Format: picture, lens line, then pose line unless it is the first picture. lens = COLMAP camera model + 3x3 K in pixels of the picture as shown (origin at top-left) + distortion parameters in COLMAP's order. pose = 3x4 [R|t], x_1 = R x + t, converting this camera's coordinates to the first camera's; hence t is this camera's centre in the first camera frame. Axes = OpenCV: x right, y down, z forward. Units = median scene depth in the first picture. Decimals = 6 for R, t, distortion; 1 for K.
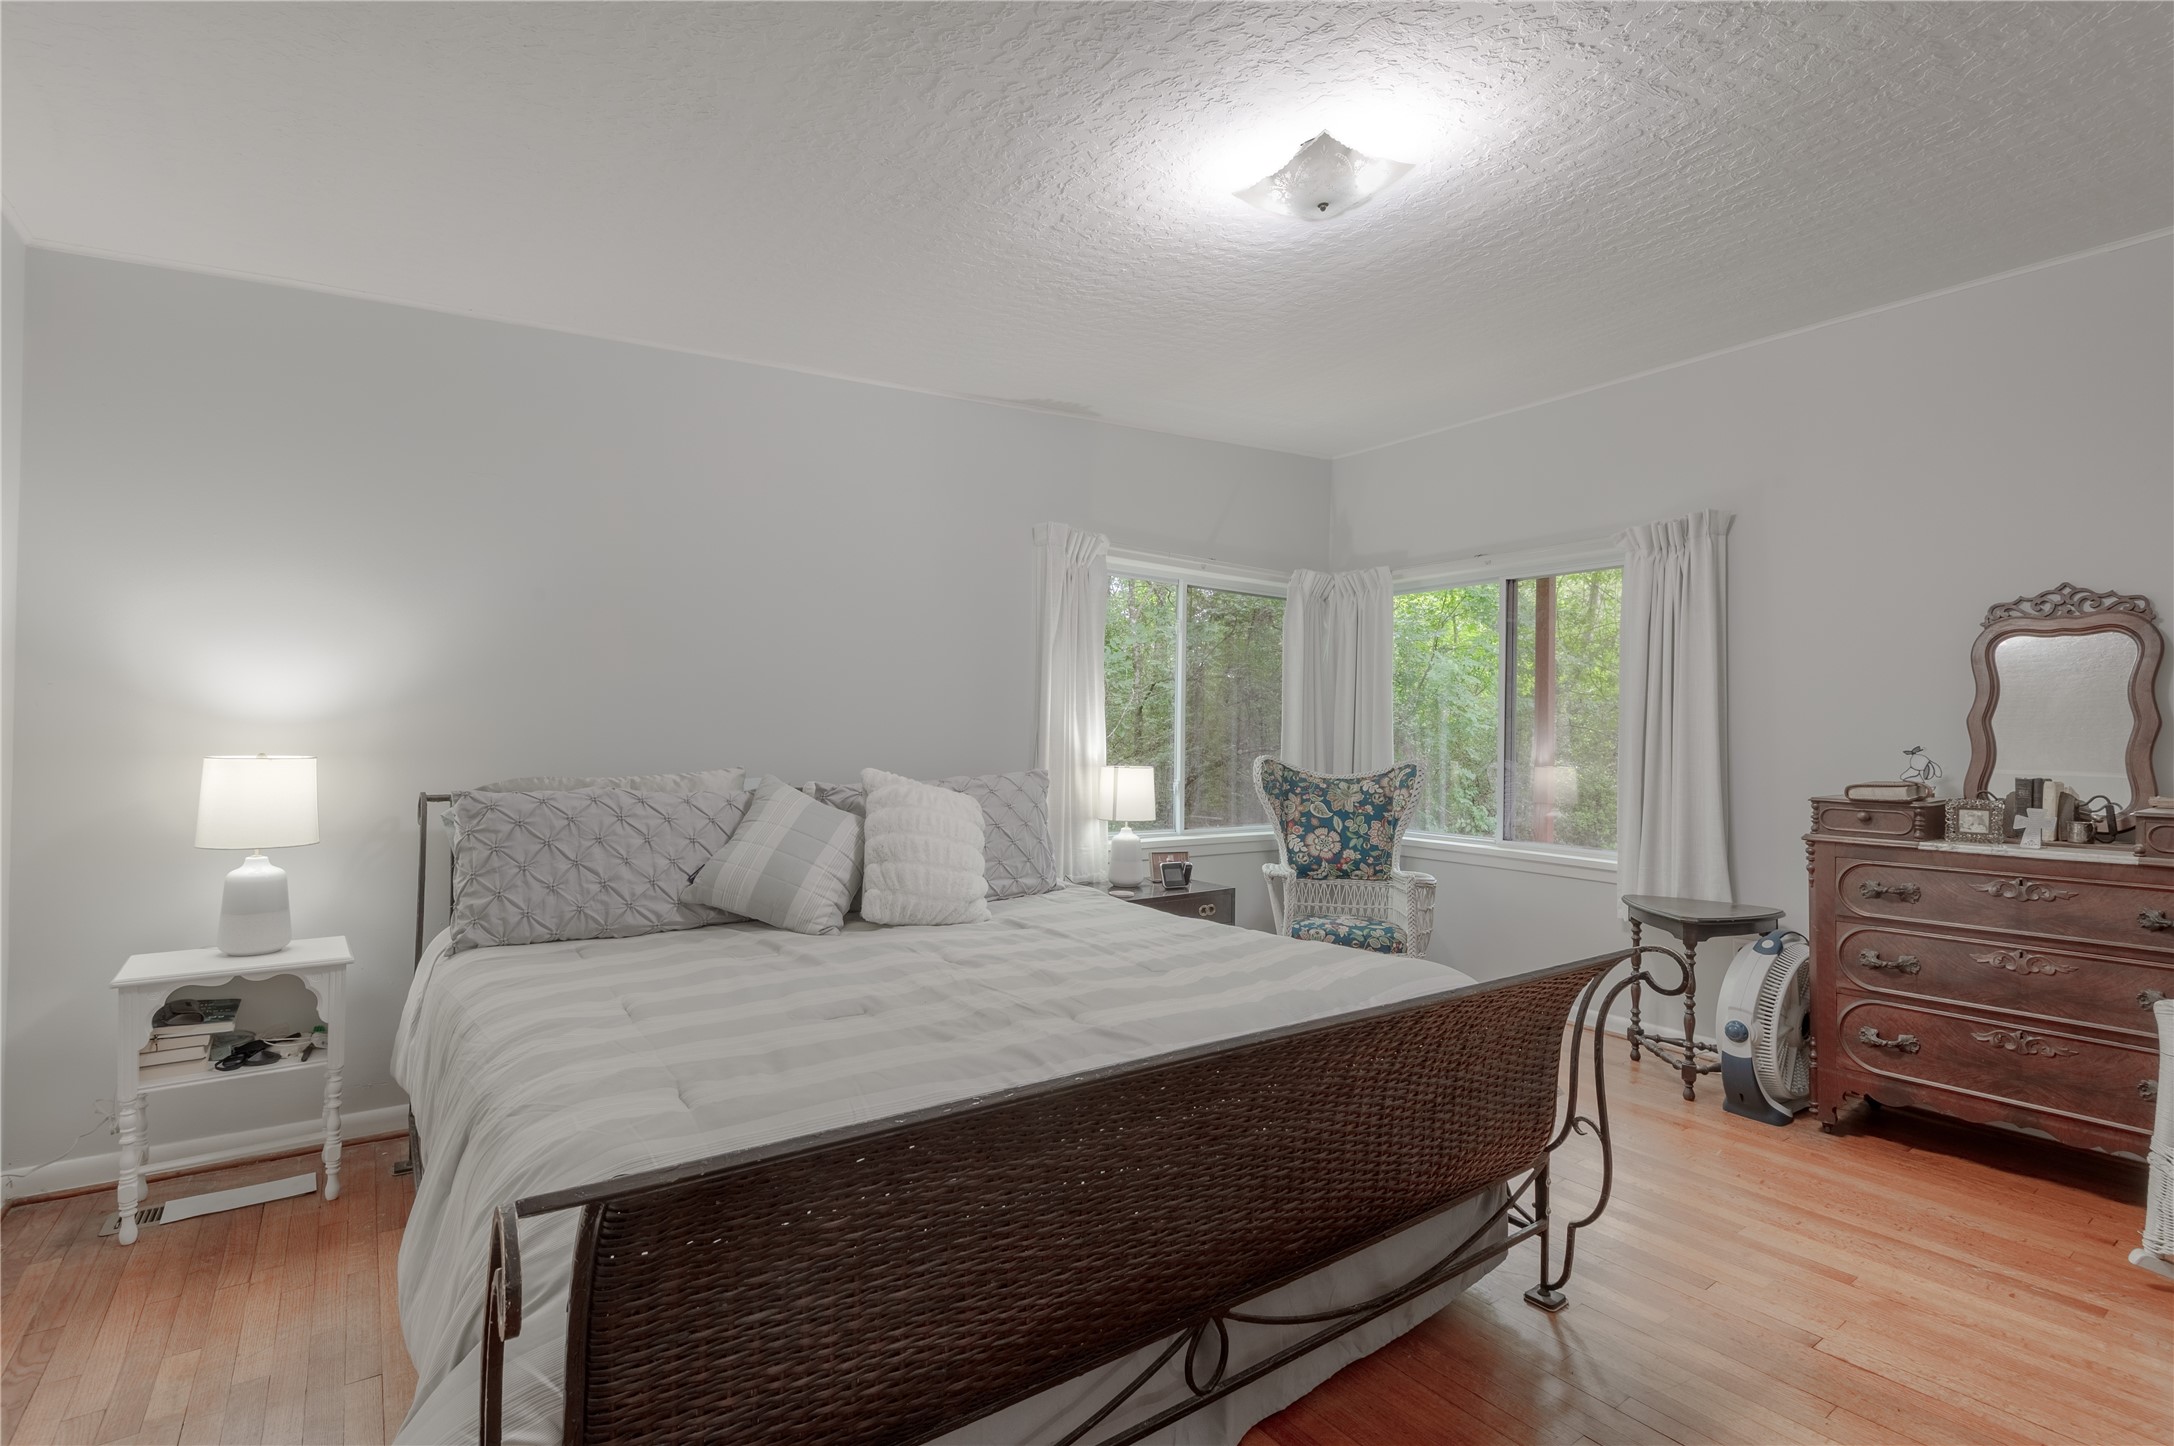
lens RADIAL K [[1013.7, 0, 1091.8], [0, 1013.7, 716.3], [0, 0, 1]] dist [0.011326, -0.005353]
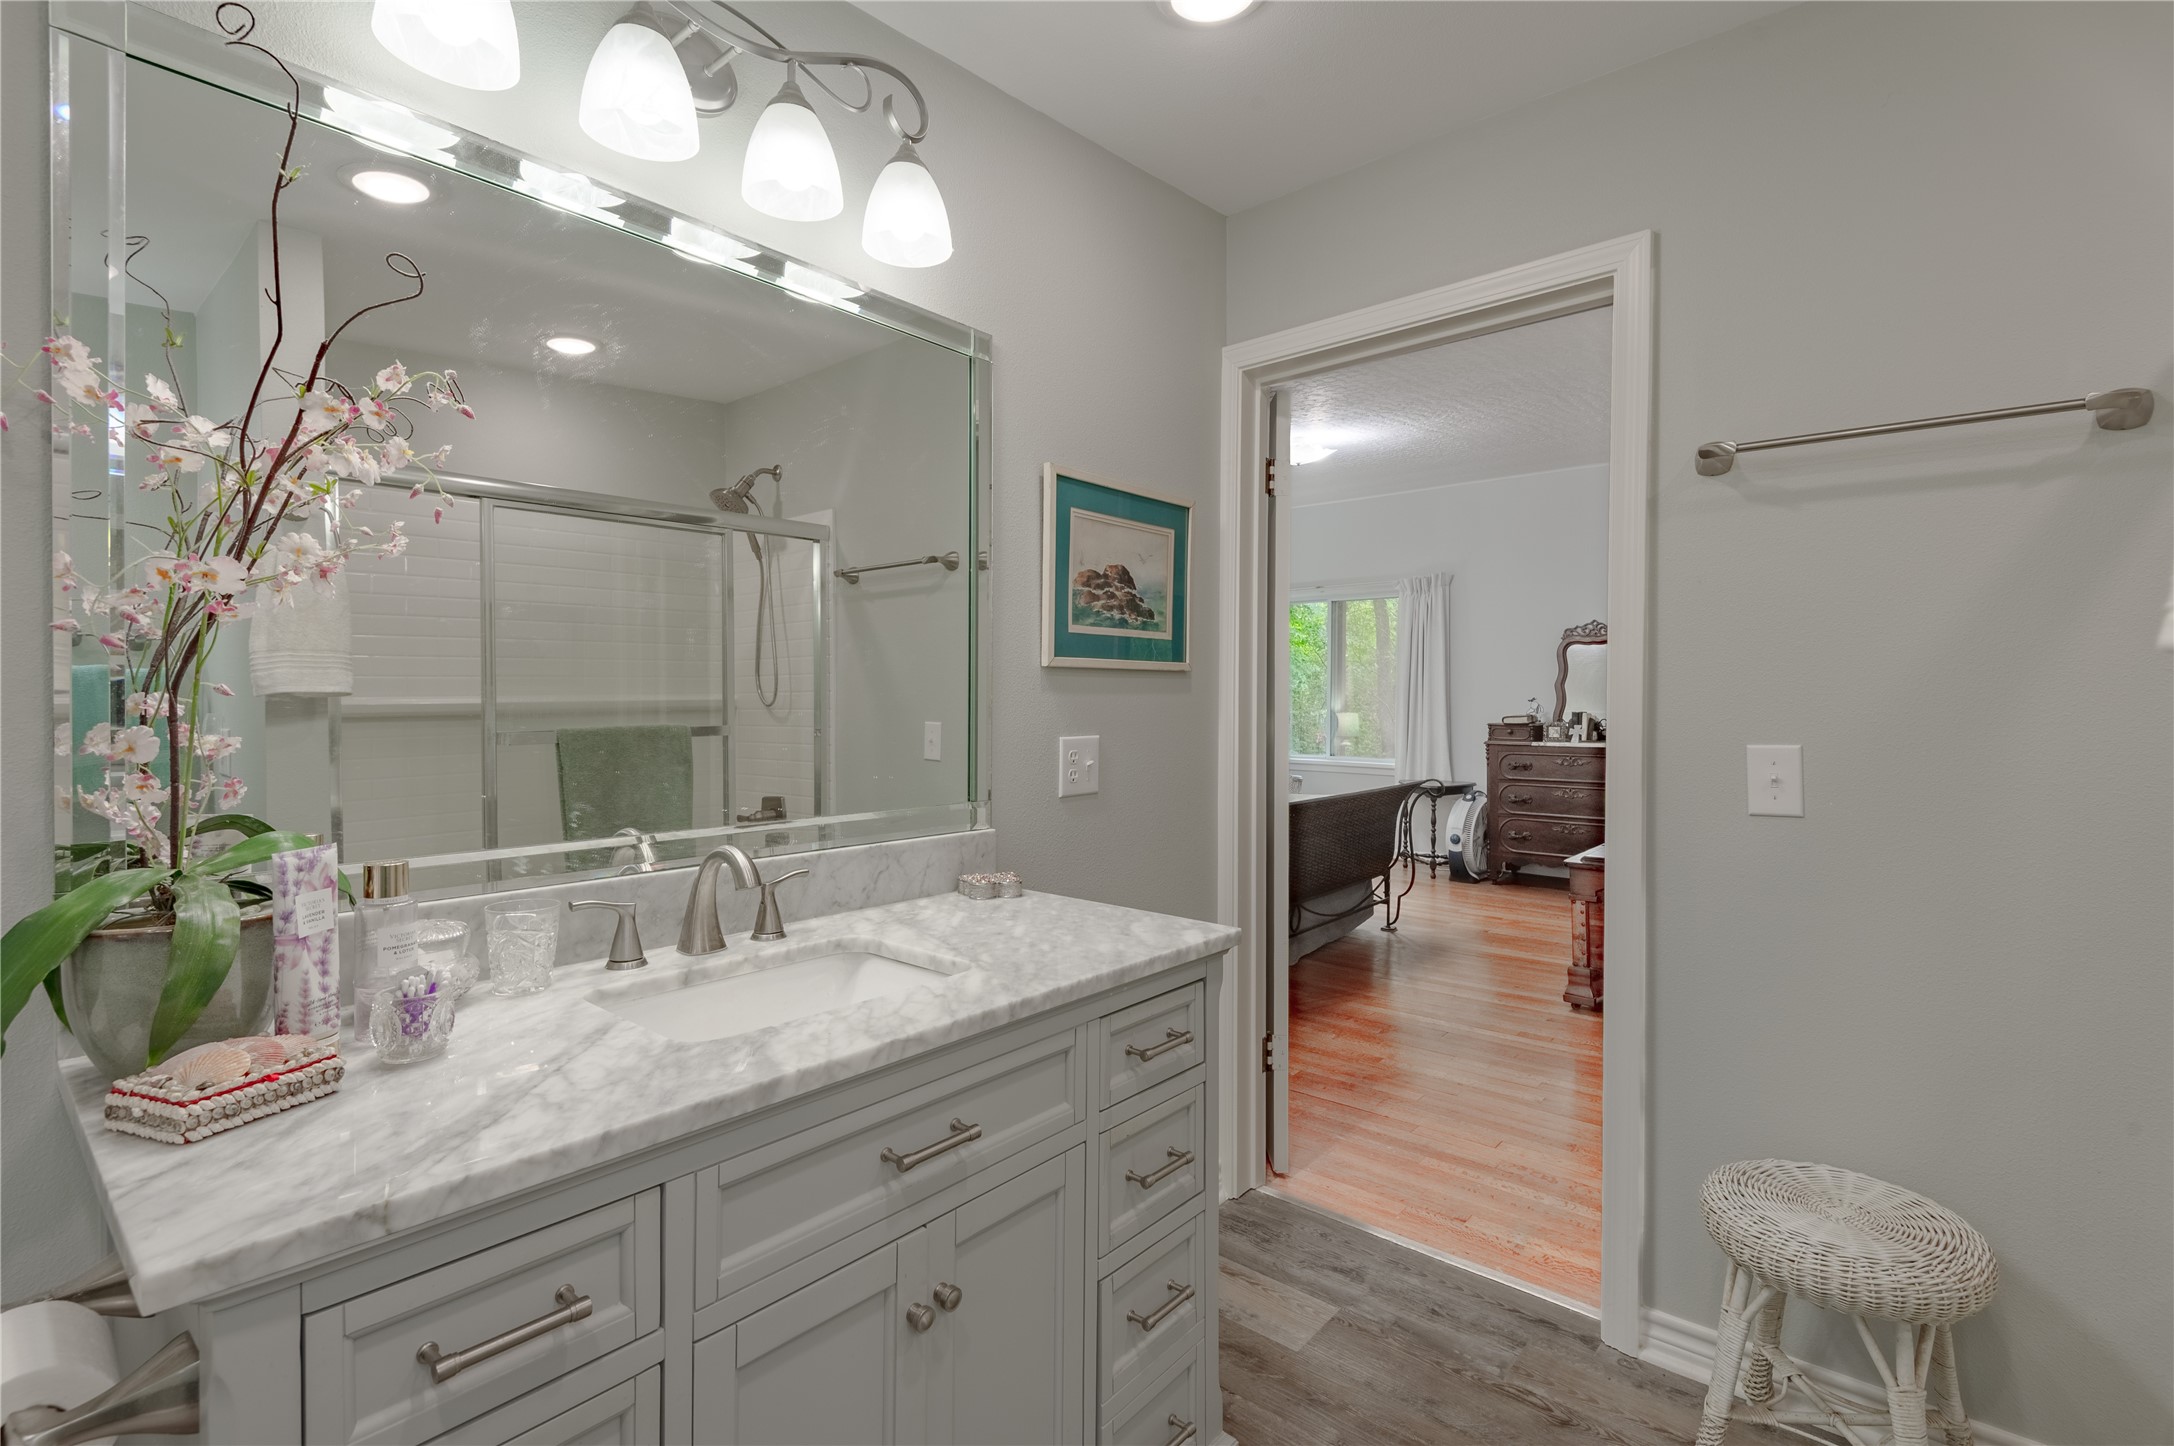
lens RADIAL K [[1013.7, 0, 1080.4], [0, 1013.7, 720.0], [0, 0, 1]] dist [0.011326, -0.005353]
pose [[0.973956, -0.021071, 0.225755, -0.560071], [0.012206, 0.999101, 0.040589, -0.020786], [-0.226407, -0.036776, 0.973338, -0.812073]]
